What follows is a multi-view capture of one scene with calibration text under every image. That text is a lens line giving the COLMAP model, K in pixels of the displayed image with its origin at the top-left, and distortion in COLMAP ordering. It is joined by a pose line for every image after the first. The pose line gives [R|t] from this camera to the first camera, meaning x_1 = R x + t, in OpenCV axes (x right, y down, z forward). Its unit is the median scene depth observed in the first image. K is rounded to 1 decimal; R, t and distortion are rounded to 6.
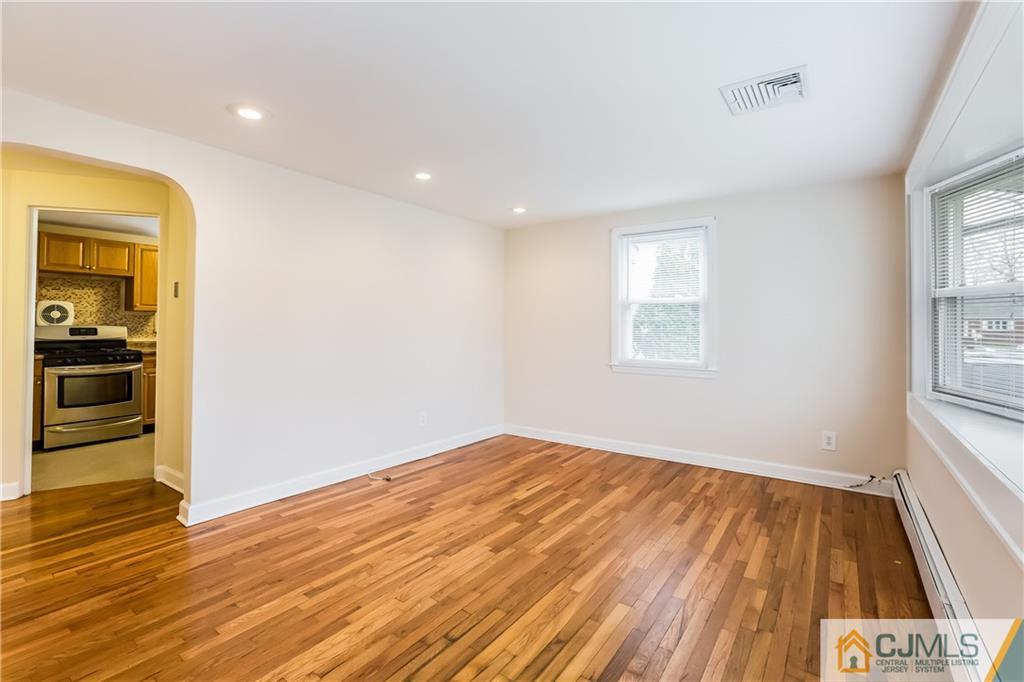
lens RADIAL K [[469.8, 0, 498.5], [0, 469.8, 325.4], [0, 0, 1]] dist [-0.050759, 0.024652]
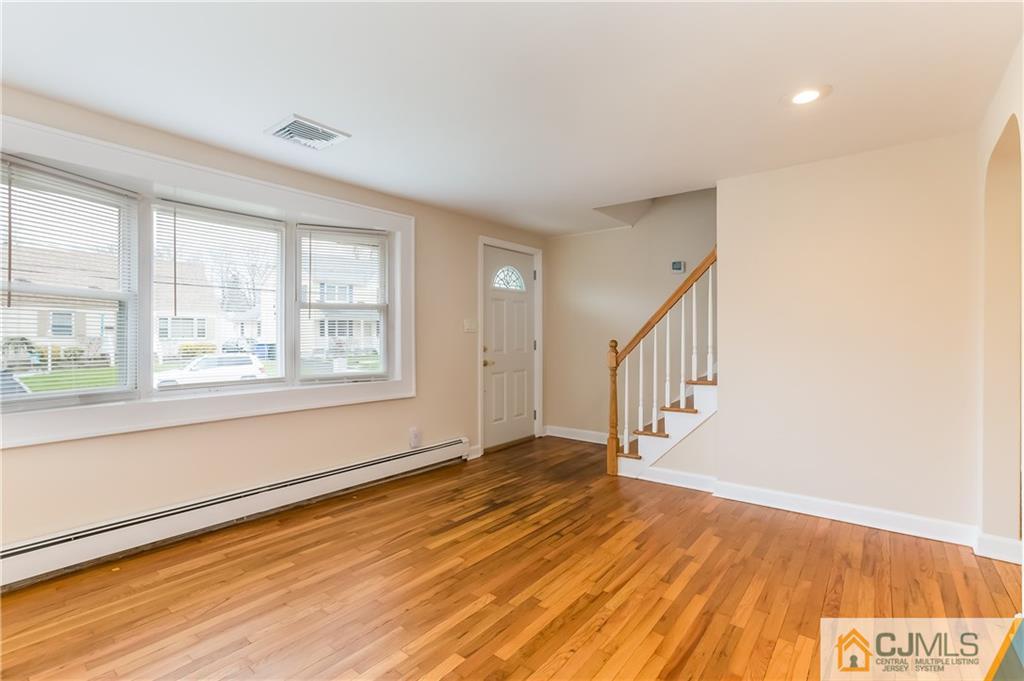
lens RADIAL K [[471.2, 0, 505.8], [0, 471.2, 325.7], [0, 0, 1]] dist [-0.052674, 0.024509]
pose [[-0.999611, -0.005243, 0.027403, 0.020736], [-0.005731, 0.999826, -0.017748, 0.012865], [-0.027305, -0.017898, -0.999467, 1.649146]]
